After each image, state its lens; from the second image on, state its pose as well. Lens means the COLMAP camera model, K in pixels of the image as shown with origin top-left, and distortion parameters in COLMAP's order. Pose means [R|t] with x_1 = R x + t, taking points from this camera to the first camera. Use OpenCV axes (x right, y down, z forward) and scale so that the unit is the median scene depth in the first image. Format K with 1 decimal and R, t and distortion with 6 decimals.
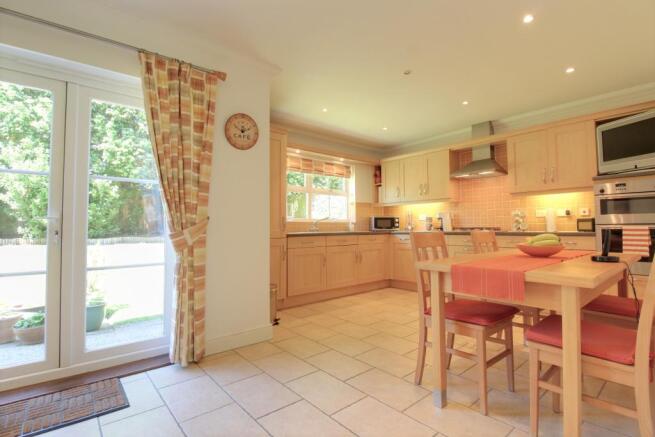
lens RADIAL K [[291.0, 0, 327.6], [0, 291.0, 212.0], [0, 0, 1]] dist [0.002743, -0.011714]
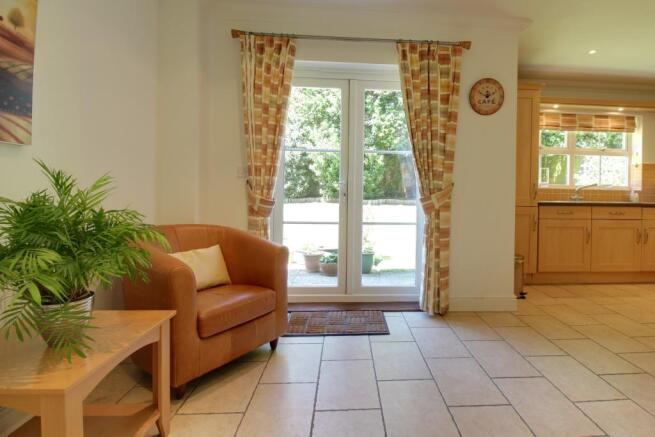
lens RADIAL K [[316.7, 0, 327.5], [0, 316.7, 218.5], [0, 0, 1]] dist [0.001719, 0.000268]
pose [[0.698518, 0.076112, -0.711533, 0.092745], [0.022761, 0.991461, 0.128401, -0.013118], [0.715230, -0.105885, 0.690821, -0.126537]]
